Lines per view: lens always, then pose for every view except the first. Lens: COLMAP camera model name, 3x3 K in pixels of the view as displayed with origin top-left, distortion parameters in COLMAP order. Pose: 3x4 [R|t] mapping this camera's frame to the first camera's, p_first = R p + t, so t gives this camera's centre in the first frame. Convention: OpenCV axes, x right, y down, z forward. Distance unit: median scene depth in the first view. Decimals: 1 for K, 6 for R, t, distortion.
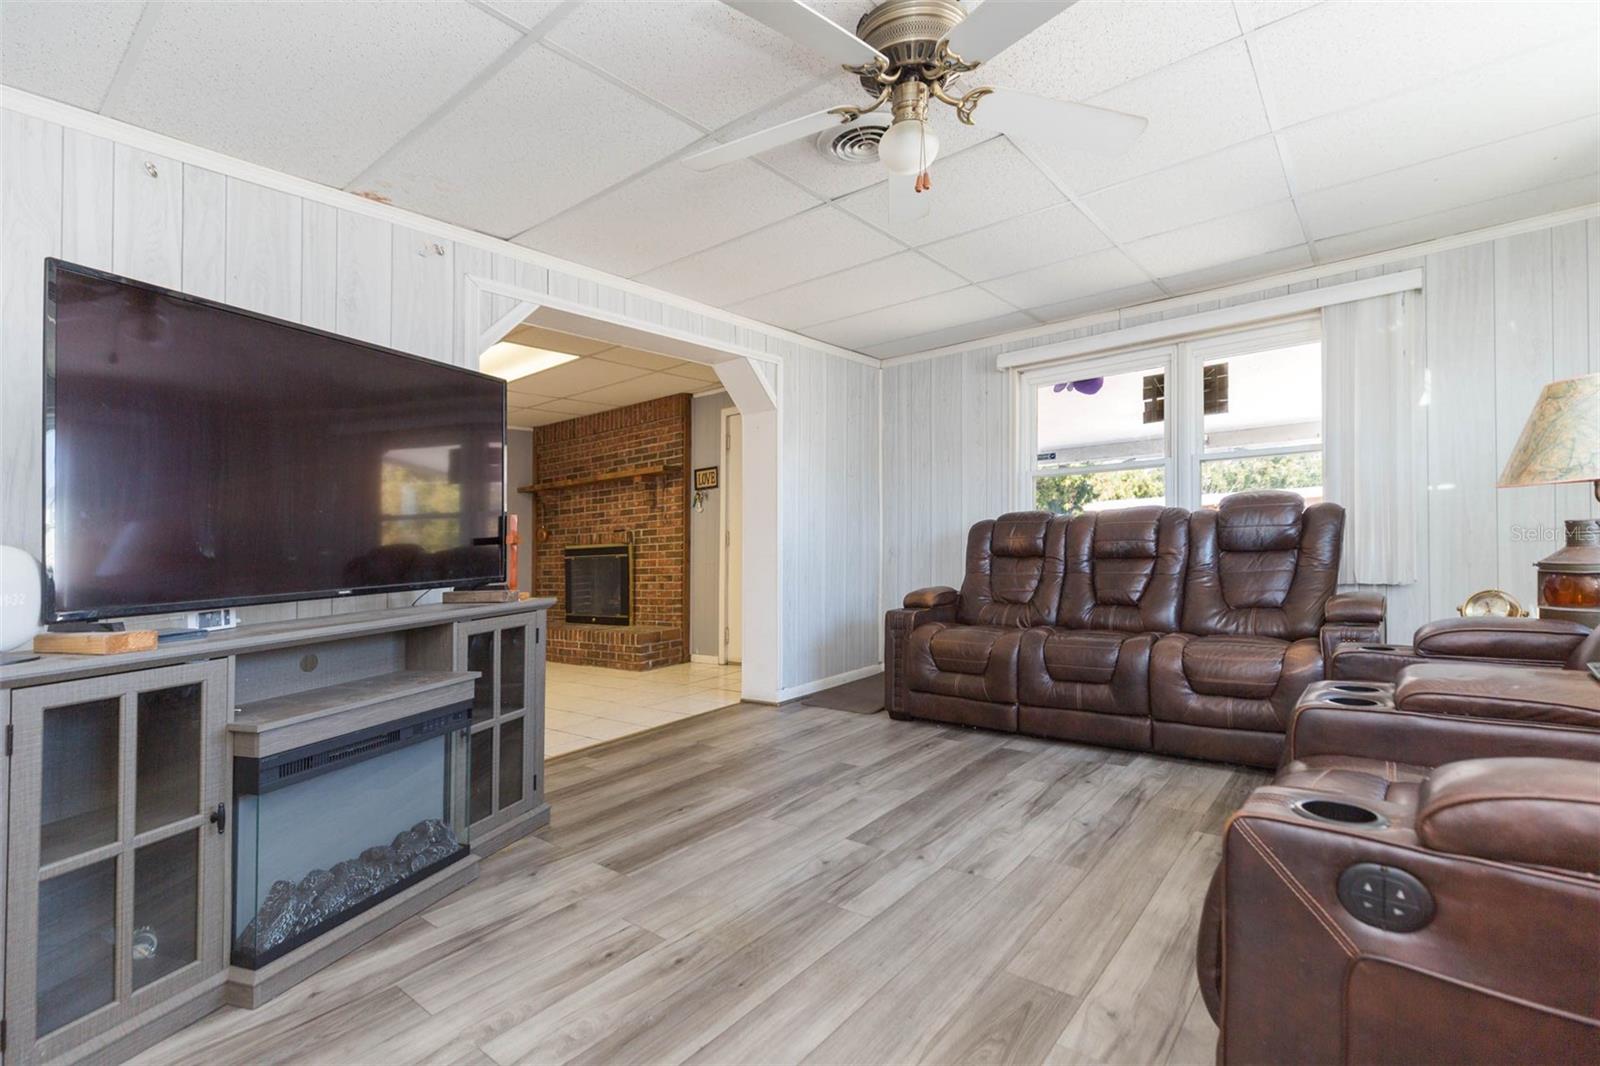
lens RADIAL K [[733.5, 0, 801.1], [0, 733.5, 568.1], [0, 0, 1]] dist [-0.001725, -0.000114]
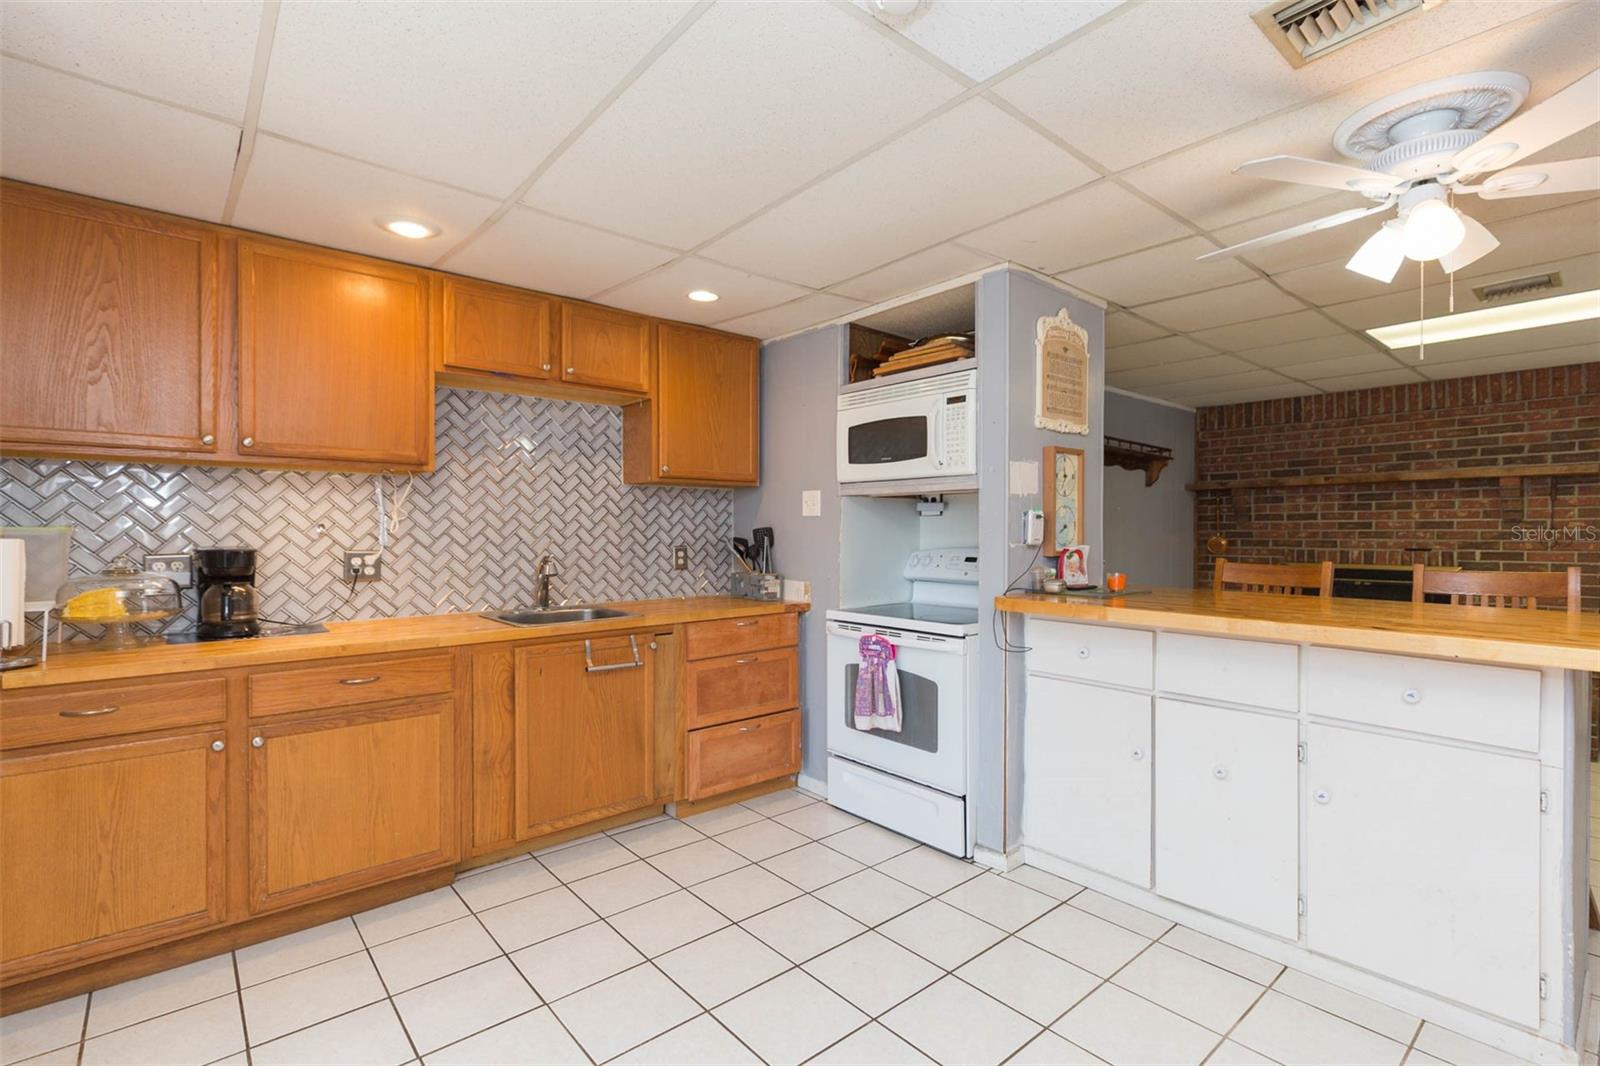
lens RADIAL K [[730.1, 0, 803.9], [0, 730.1, 535.8], [0, 0, 1]] dist [0.000277, 0.000034]
pose [[0.983696, 0.046940, -0.173606, -1.988361], [-0.051539, 0.998427, -0.022076, -0.045492], [0.172296, 0.030663, 0.984568, 0.476293]]
